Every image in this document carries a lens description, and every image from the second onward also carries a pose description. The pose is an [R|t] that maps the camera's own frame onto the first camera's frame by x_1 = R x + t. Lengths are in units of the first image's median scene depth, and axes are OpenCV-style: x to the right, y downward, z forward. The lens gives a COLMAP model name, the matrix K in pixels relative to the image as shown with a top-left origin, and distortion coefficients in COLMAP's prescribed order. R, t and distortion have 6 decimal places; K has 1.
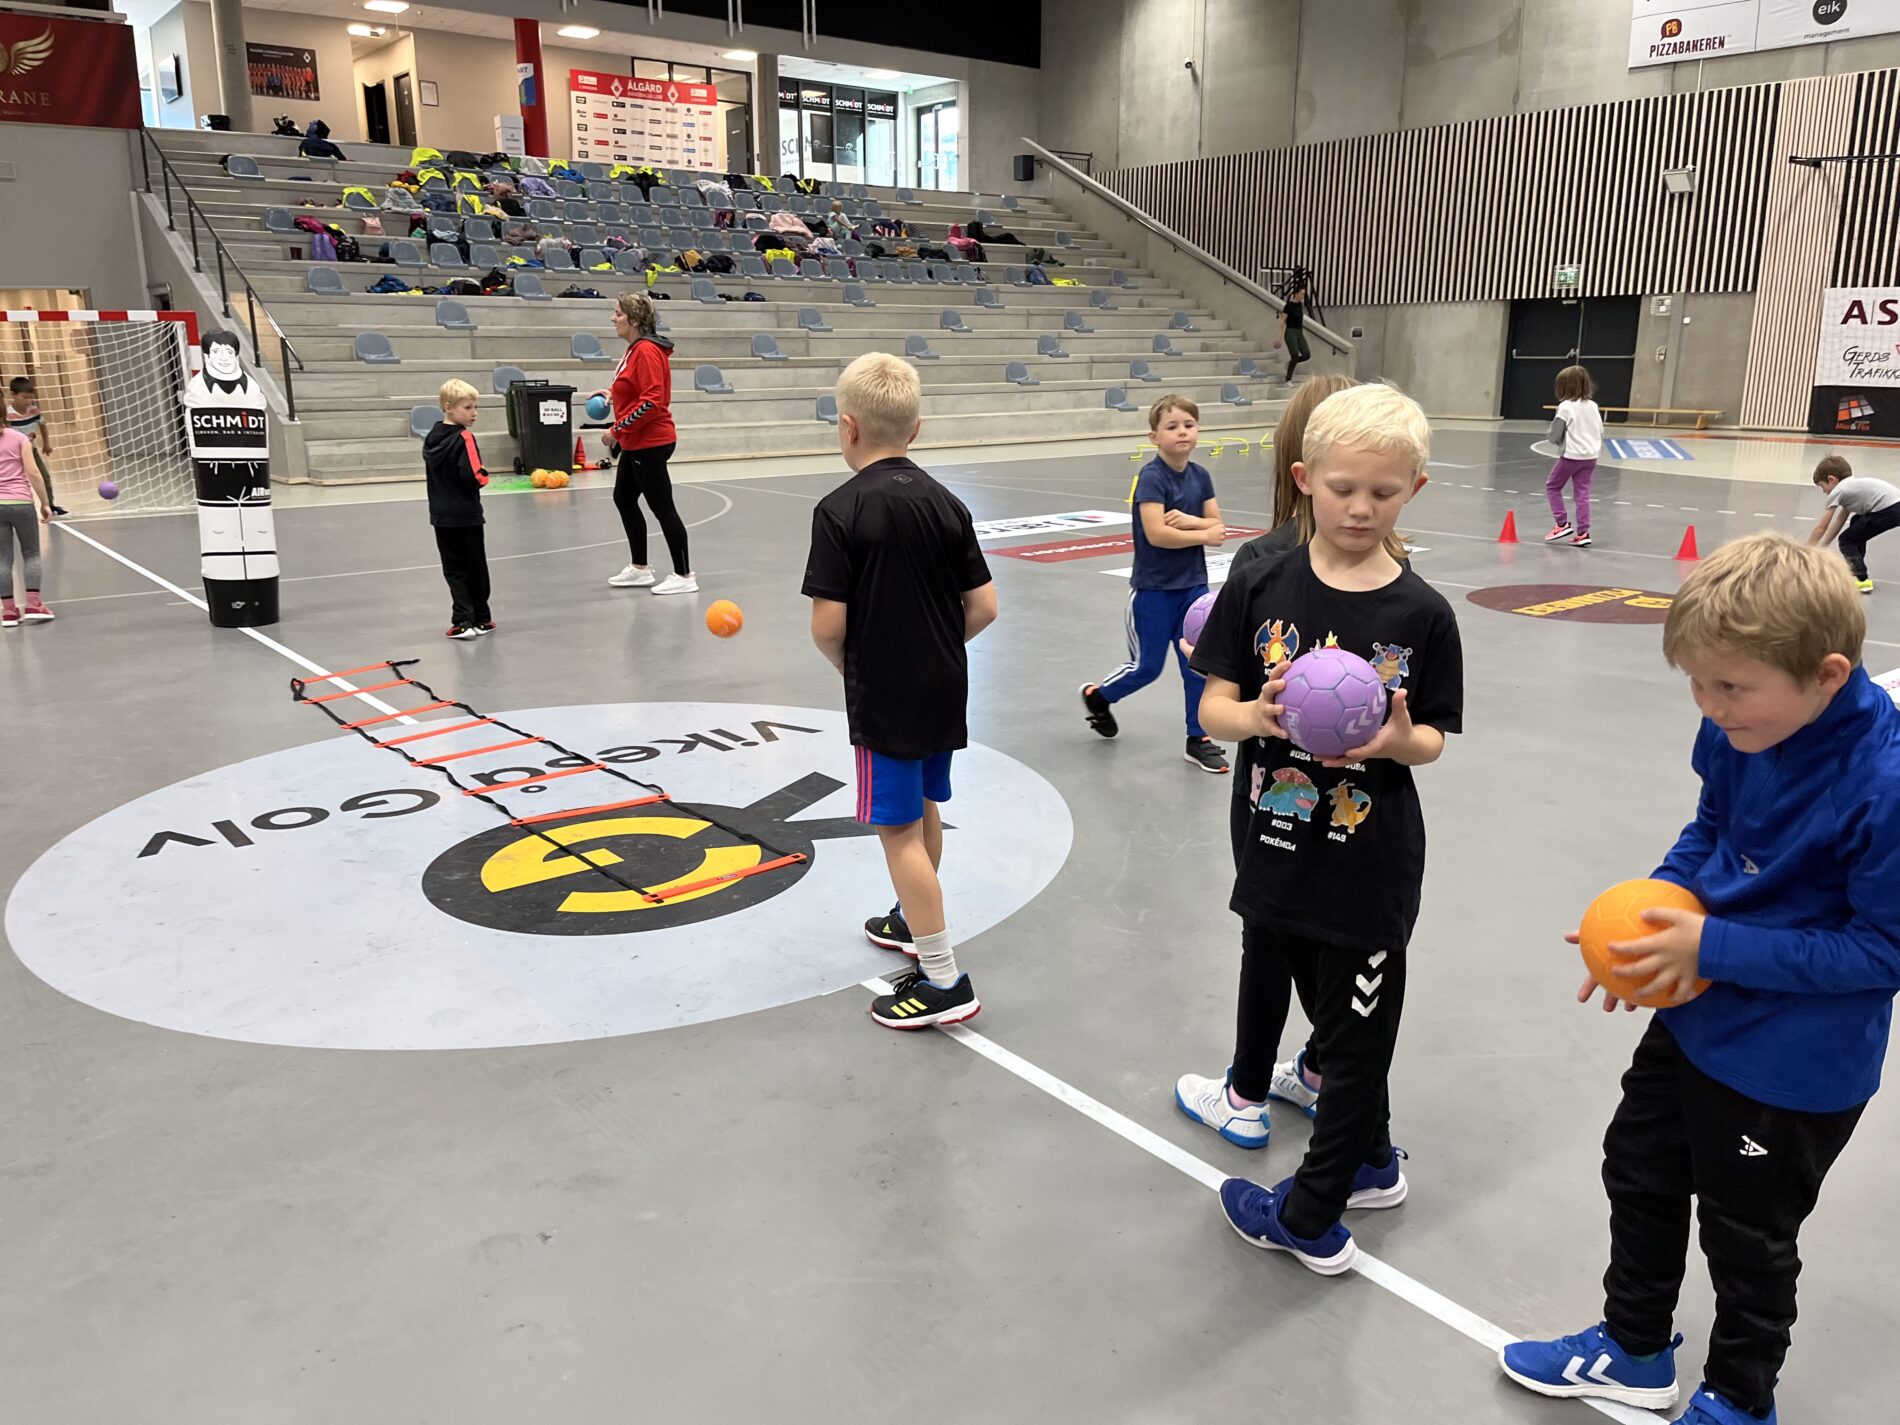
lens RADIAL K [[1431.8, 0, 947.2], [0, 1431.8, 721.4], [0, 0, 1]] dist [0.055089, -0.075884]
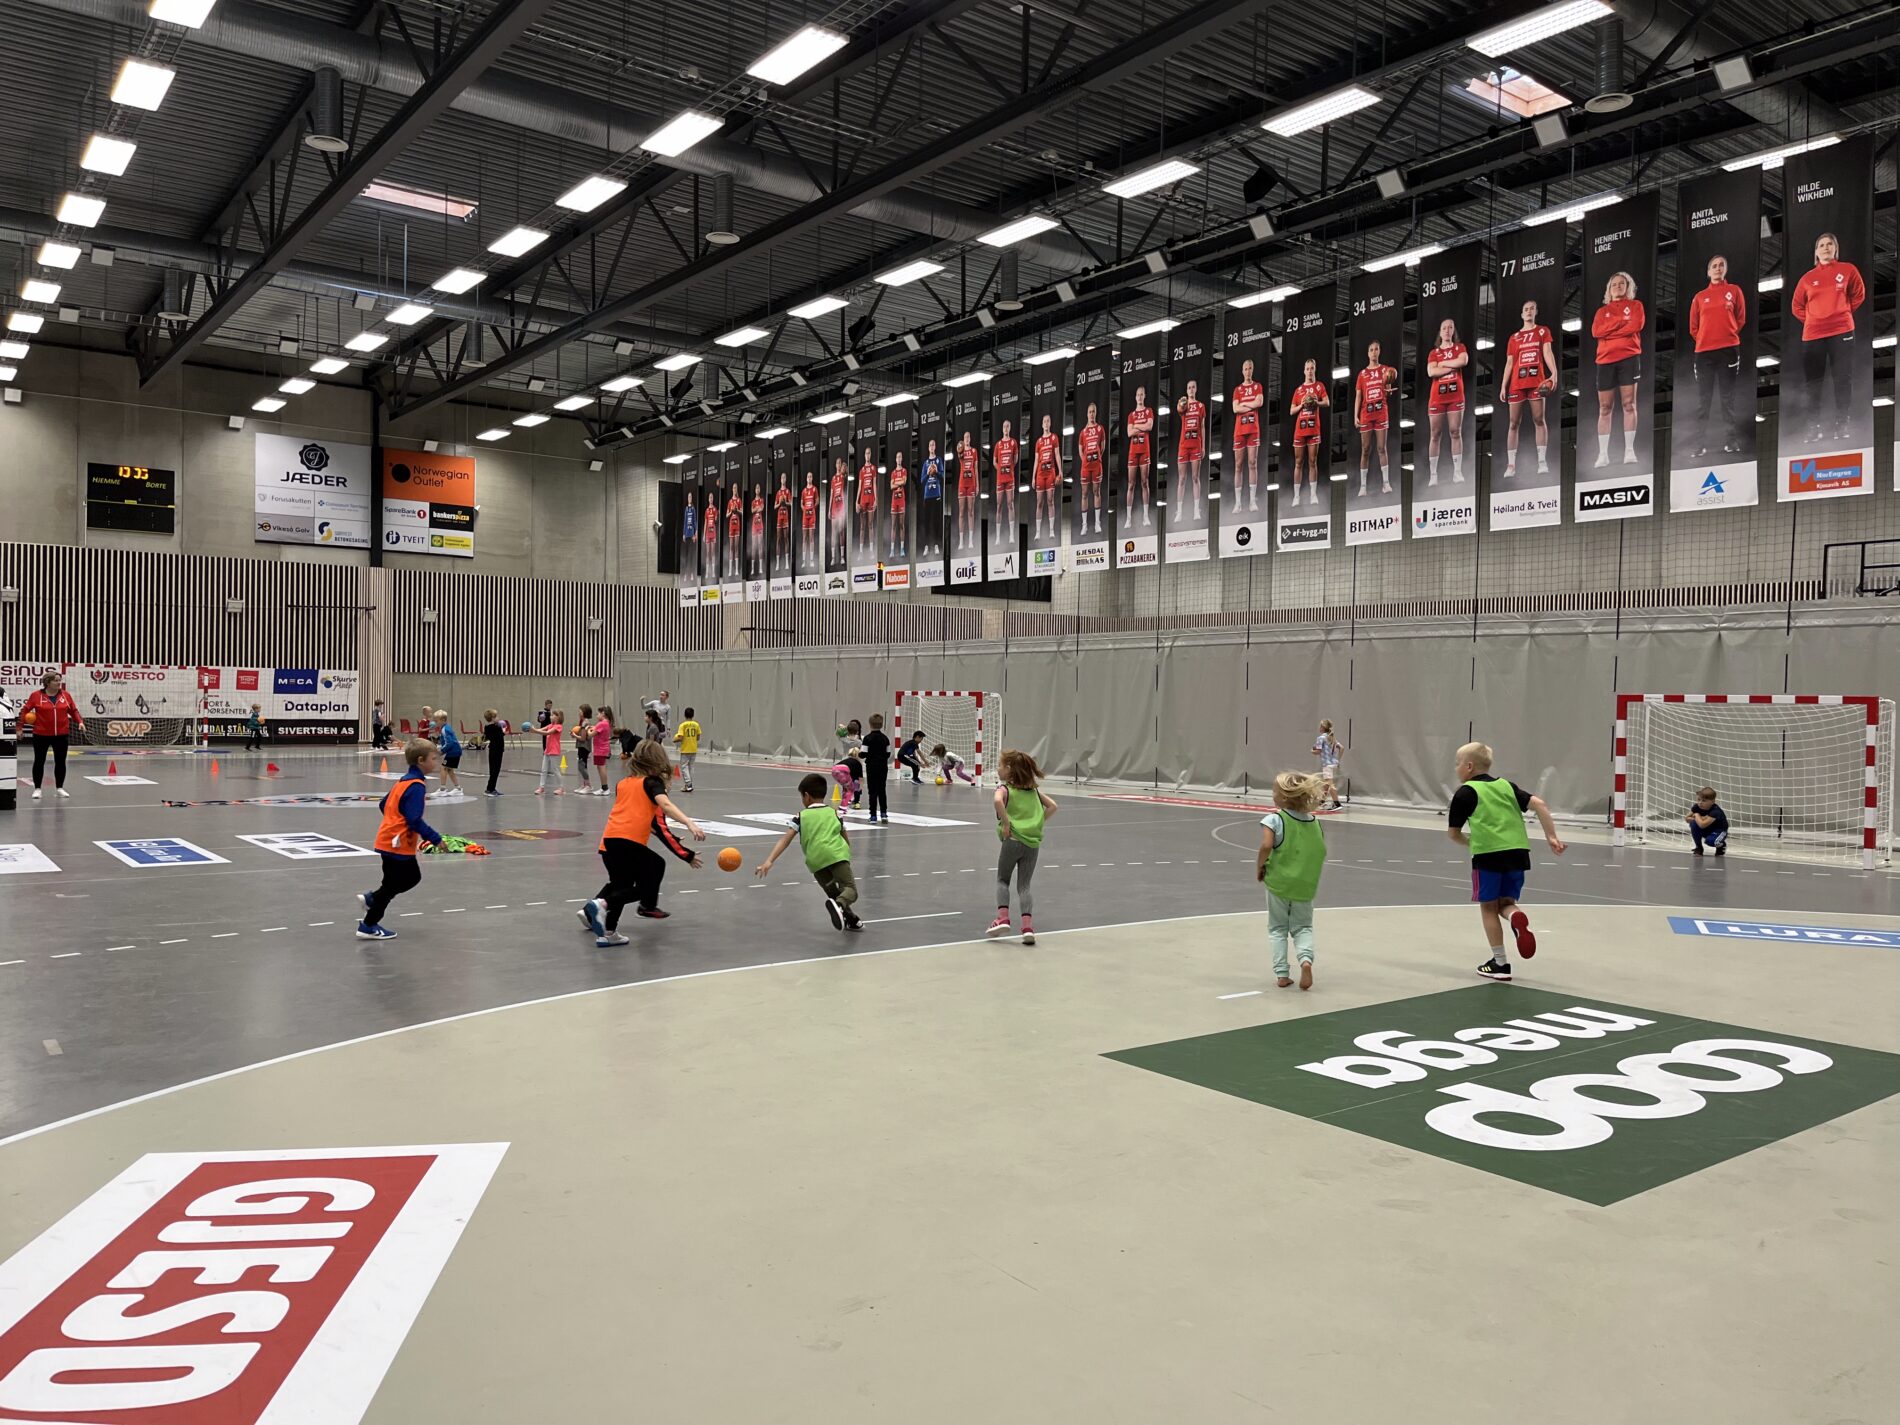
lens RADIAL K [[1431.8, 0, 948.6], [0, 1431.8, 718.3], [0, 0, 1]] dist [0.055089, -0.075884]
pose [[0.018583, -0.005015, 0.999815, -1.018194], [0.235006, 0.971994, 0.000507, 0.052728], [-0.971816, 0.234953, 0.019242, -0.202888]]
